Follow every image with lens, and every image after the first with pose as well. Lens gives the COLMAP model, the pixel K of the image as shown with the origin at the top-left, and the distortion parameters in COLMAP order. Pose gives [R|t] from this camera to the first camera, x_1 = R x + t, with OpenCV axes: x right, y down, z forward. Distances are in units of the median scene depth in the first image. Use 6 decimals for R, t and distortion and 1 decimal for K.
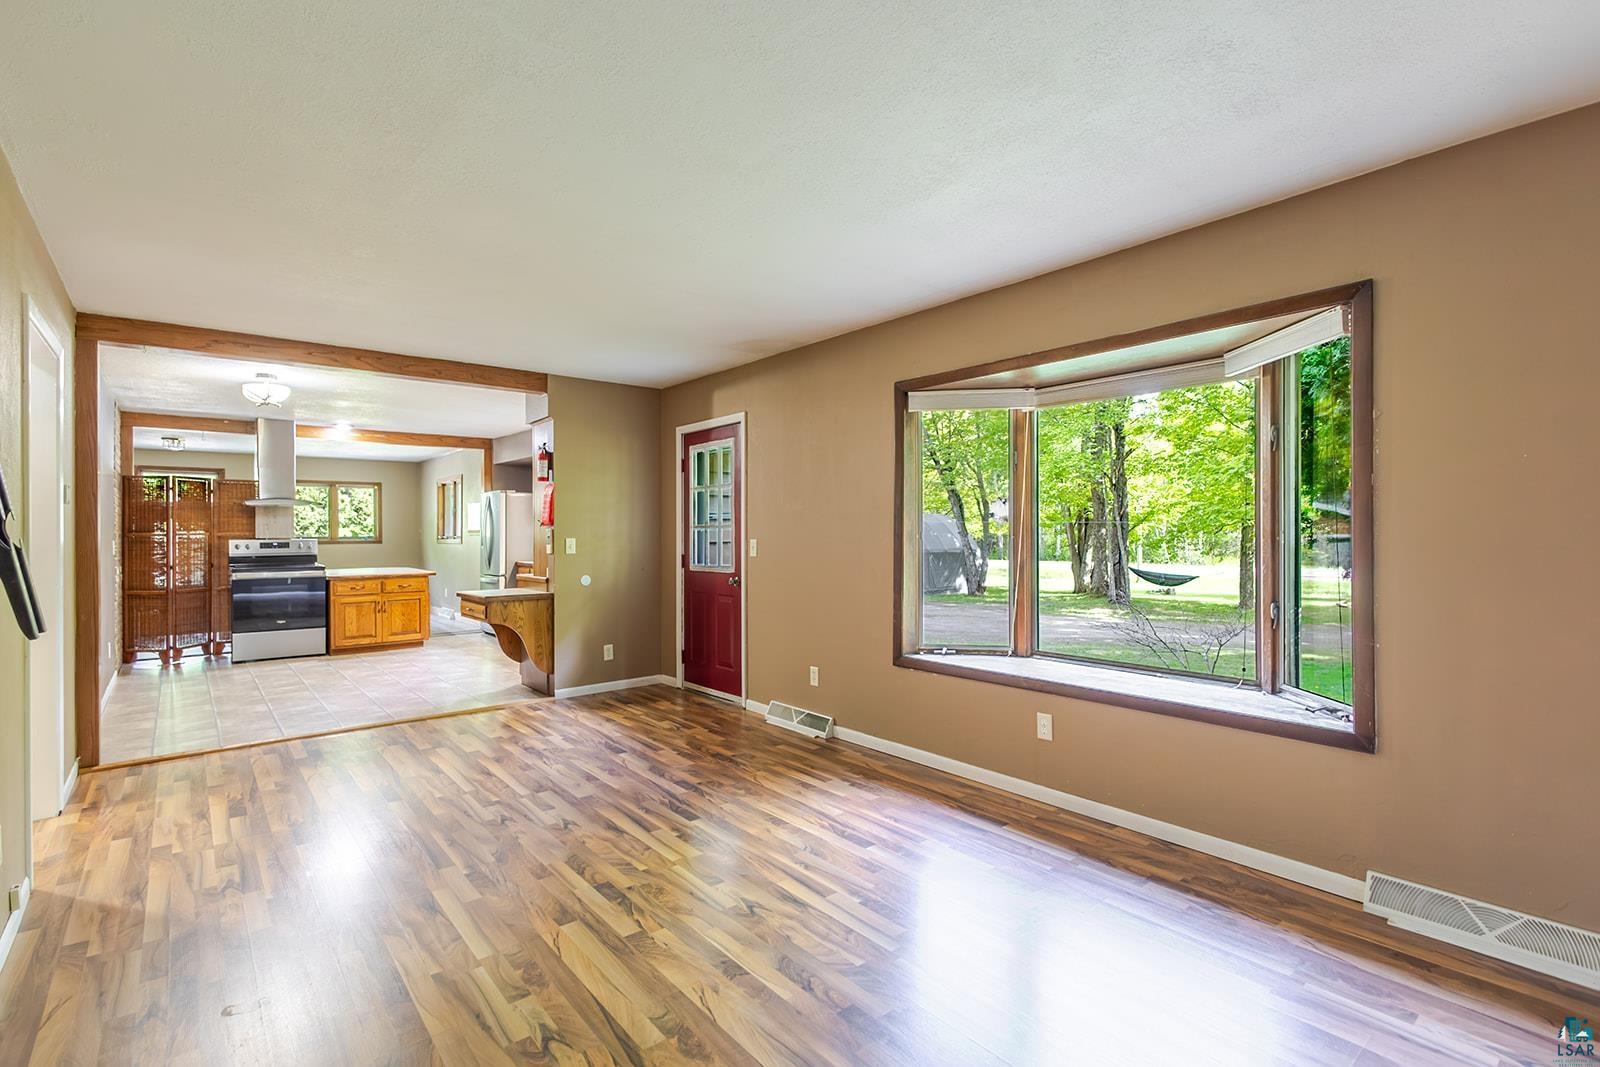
lens RADIAL K [[740.5, 0, 803.7], [0, 740.5, 536.7], [0, 0, 1]] dist [0.006268, 0.000236]
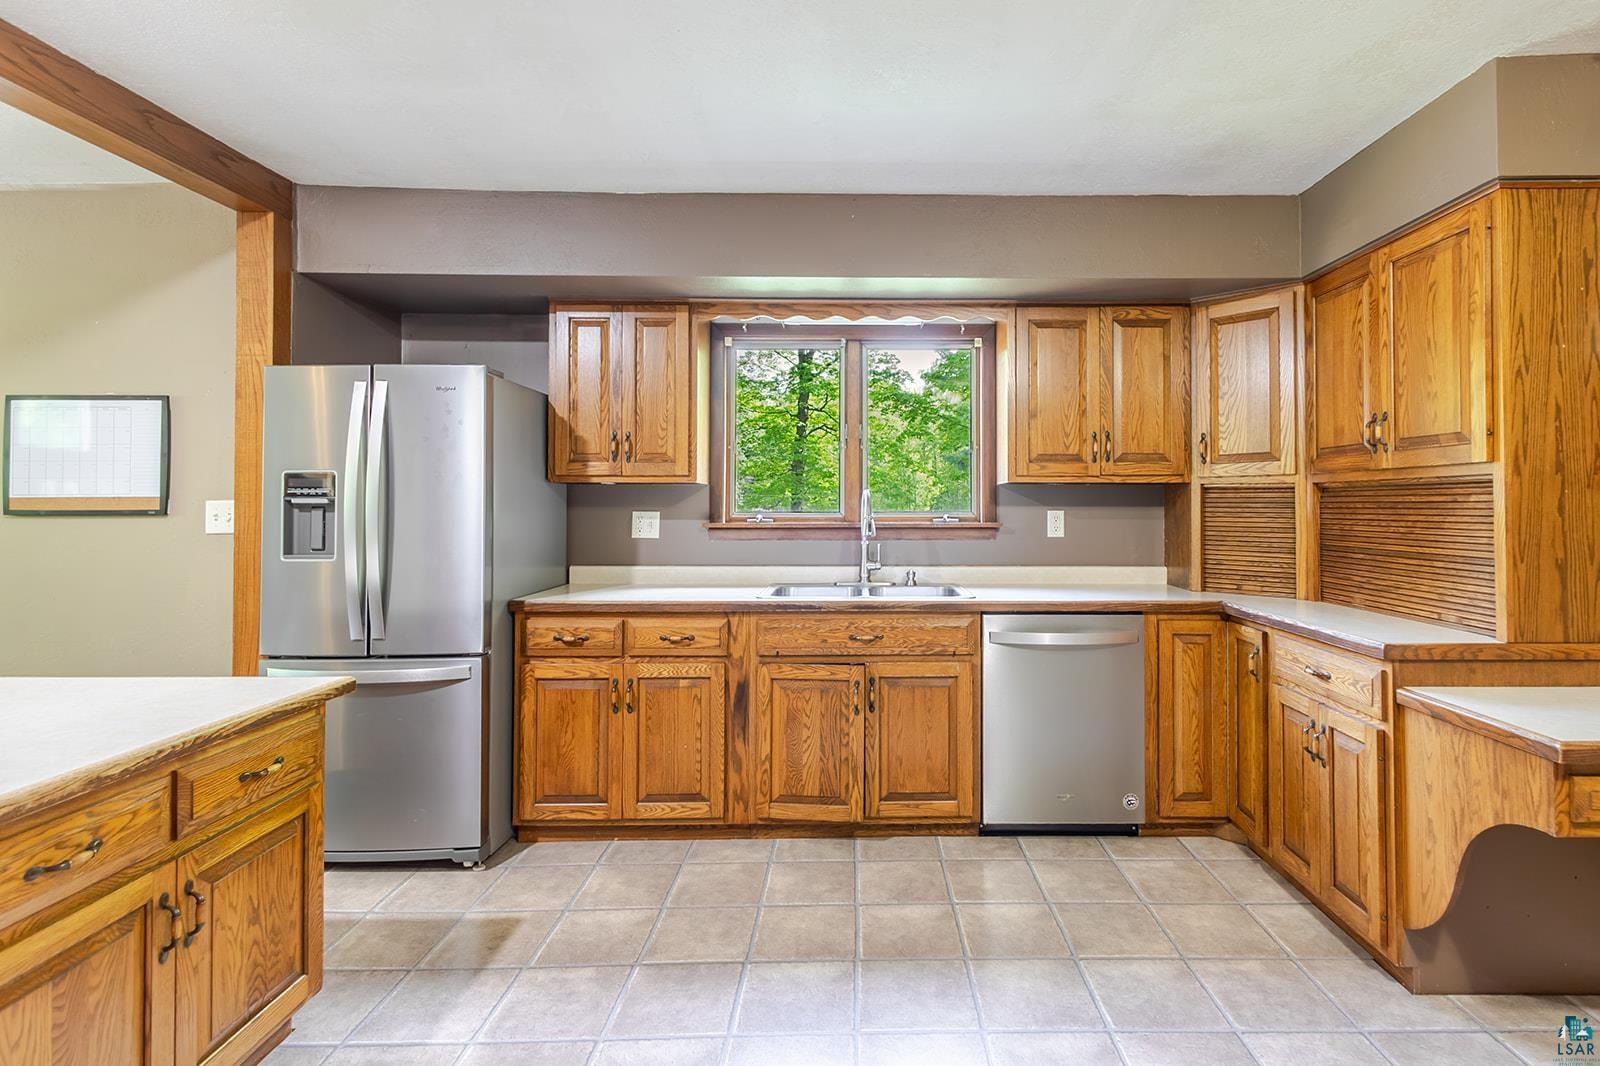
lens RADIAL K [[796.2, 0, 850.2], [0, 796.2, 493.3], [0, 0, 1]] dist [0.012479, -0.004614]
pose [[0.620358, 0.015086, 0.784174, -1.121596], [0.003764, 0.999746, -0.022212, -0.007939], [-0.784310, 0.016731, 0.620143, 1.351718]]
